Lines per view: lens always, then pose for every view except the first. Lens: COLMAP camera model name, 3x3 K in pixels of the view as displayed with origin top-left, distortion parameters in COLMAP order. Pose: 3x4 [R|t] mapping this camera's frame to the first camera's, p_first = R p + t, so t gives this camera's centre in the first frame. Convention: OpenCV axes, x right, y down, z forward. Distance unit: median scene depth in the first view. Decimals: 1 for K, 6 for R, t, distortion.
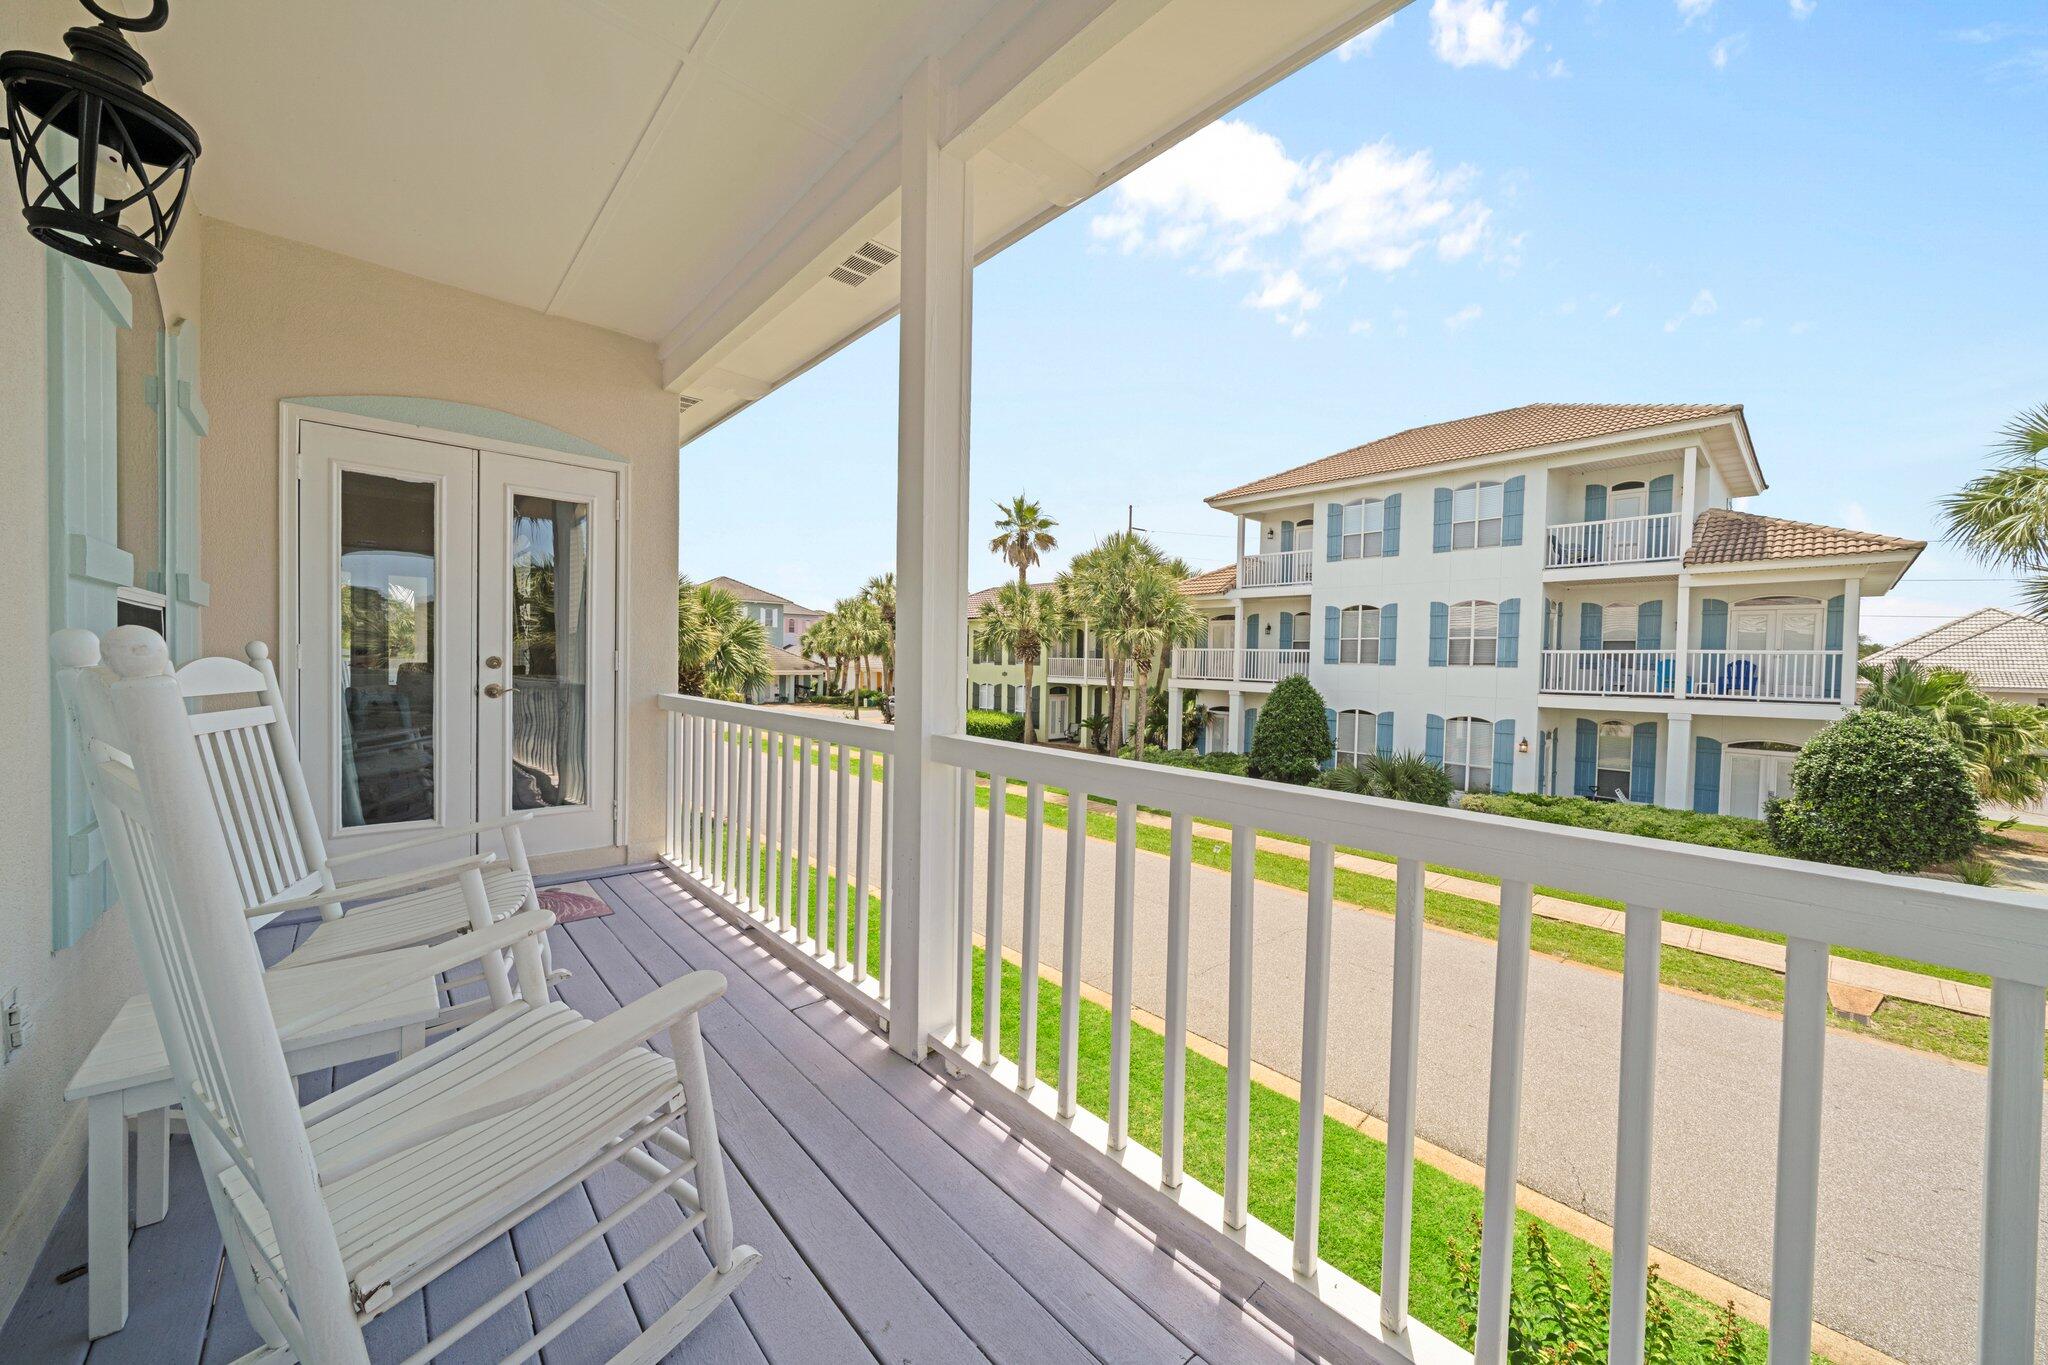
lens RADIAL K [[744.3, 0, 1024.5], [0, 744.3, 679.5], [0, 0, 1]] dist [-0.000001, -0.000080]
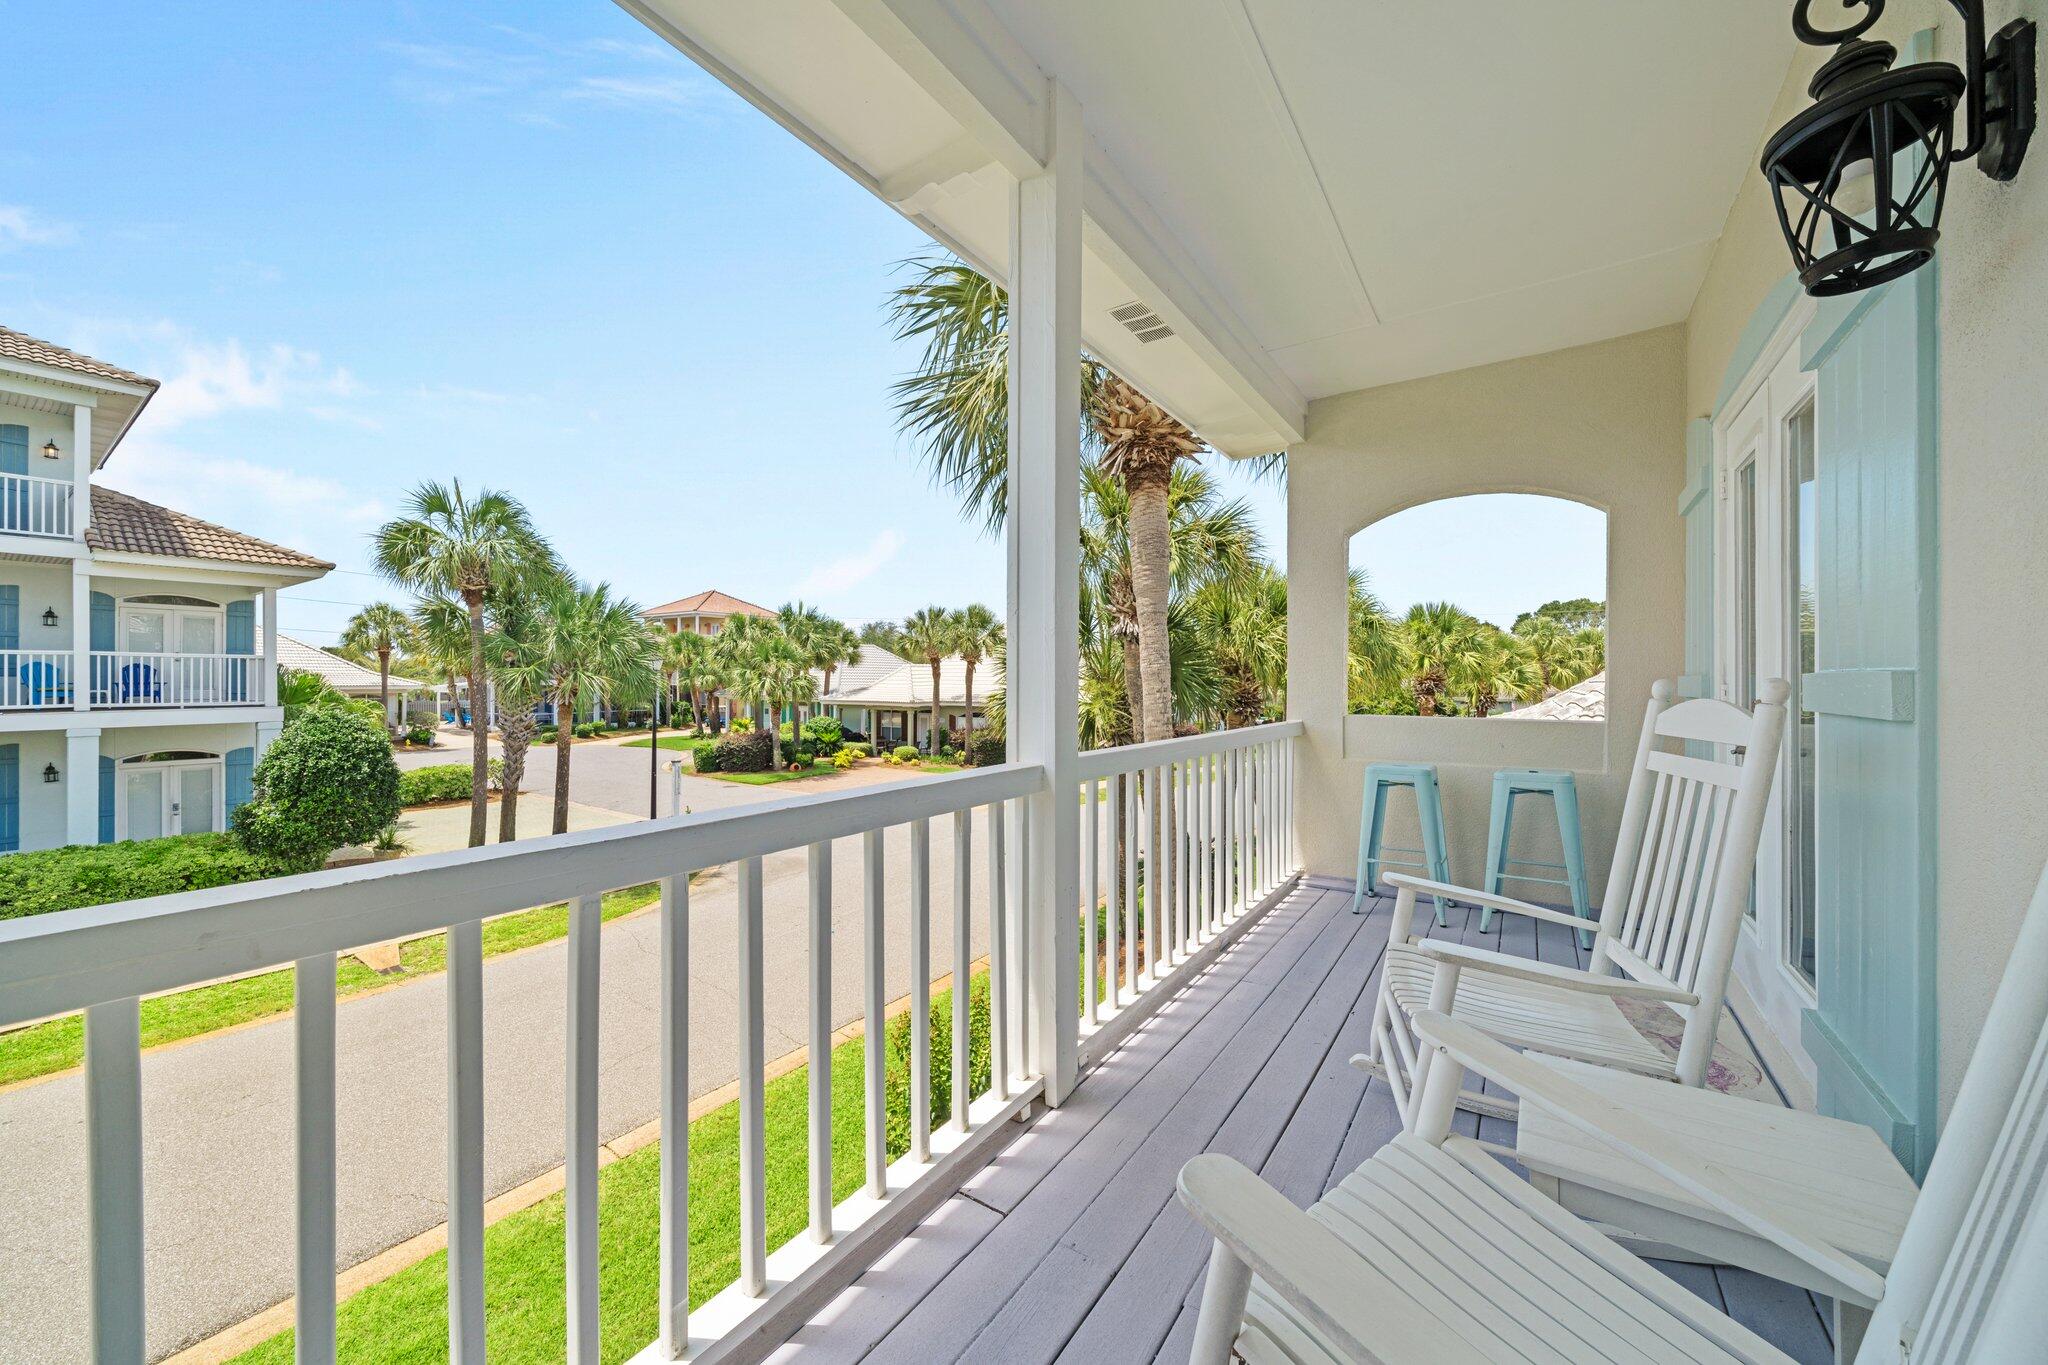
lens RADIAL K [[744.3, 0, 1024.5], [0, 744.3, 679.5], [0, 0, 1]] dist [-0.000001, -0.000080]
pose [[-0.236367, -0.018022, 0.971497, -0.201270], [0.019756, 0.999532, 0.023349, -0.009155], [-0.971463, 0.024712, -0.235900, 0.239563]]
